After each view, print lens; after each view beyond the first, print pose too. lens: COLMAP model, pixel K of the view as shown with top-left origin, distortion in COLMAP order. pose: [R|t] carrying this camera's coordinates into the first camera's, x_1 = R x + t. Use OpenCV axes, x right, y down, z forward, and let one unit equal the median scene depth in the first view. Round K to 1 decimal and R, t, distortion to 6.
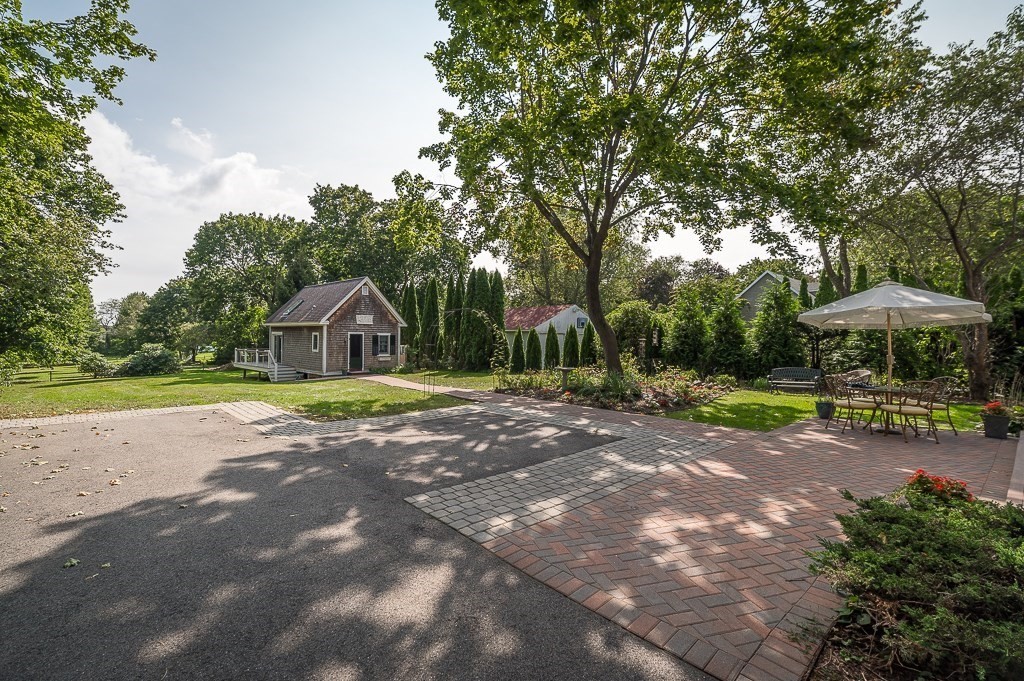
lens RADIAL K [[444.4, 0, 509.4], [0, 444.4, 336.4], [0, 0, 1]] dist [0.012125, 0.000244]
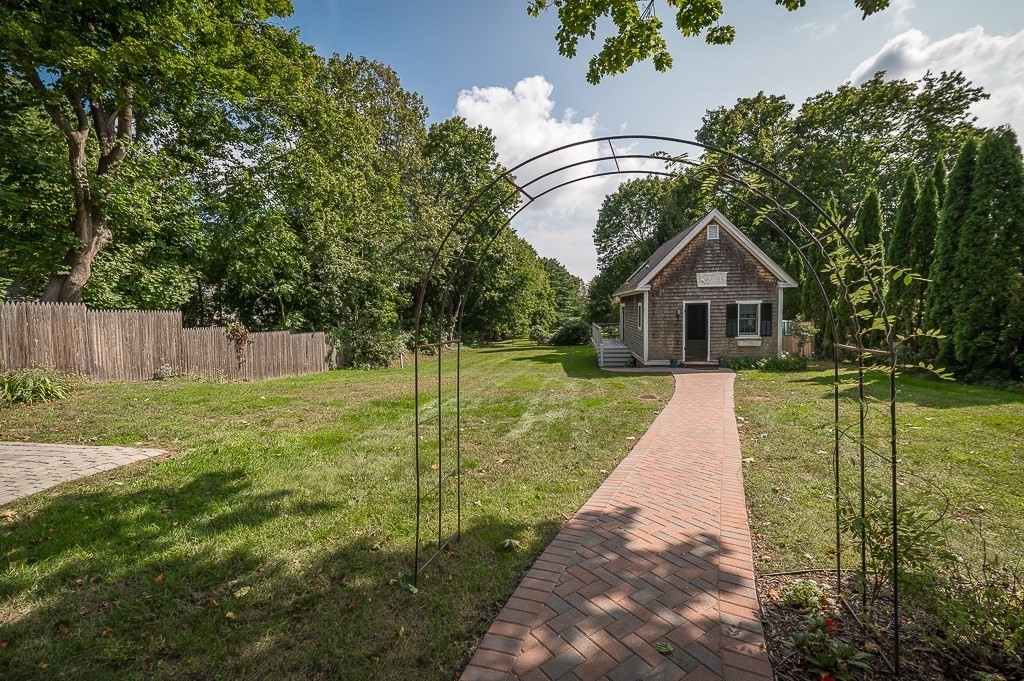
lens RADIAL K [[444.4, 0, 514.4], [0, 444.4, 334.1], [0, 0, 1]] dist [0.012125, 0.000244]
pose [[0.590686, 0.025572, -0.806496, 0.016640], [0.023934, 0.998503, 0.049189, 0.001418], [0.806546, -0.048358, 0.589190, 0.396636]]
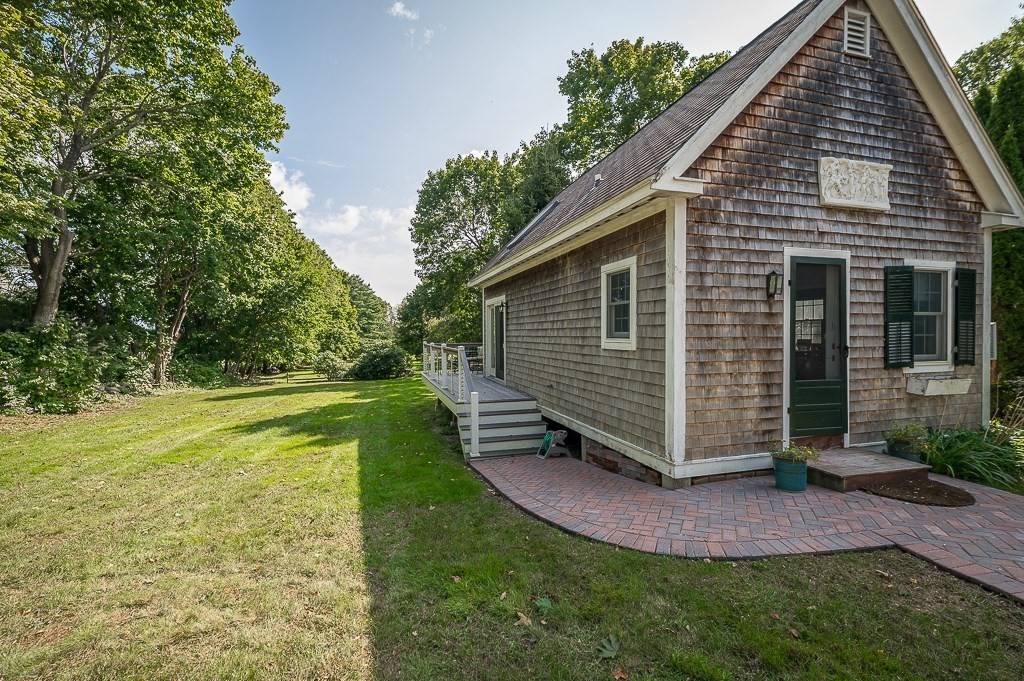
lens RADIAL K [[444.4, 0, 510.1], [0, 444.4, 339.0], [0, 0, 1]] dist [0.012125, 0.000244]
pose [[0.867145, -0.011143, -0.497932, -0.350955], [0.015161, 0.999877, 0.004026, 0.026193], [0.497826, -0.011041, 0.867207, 0.738435]]
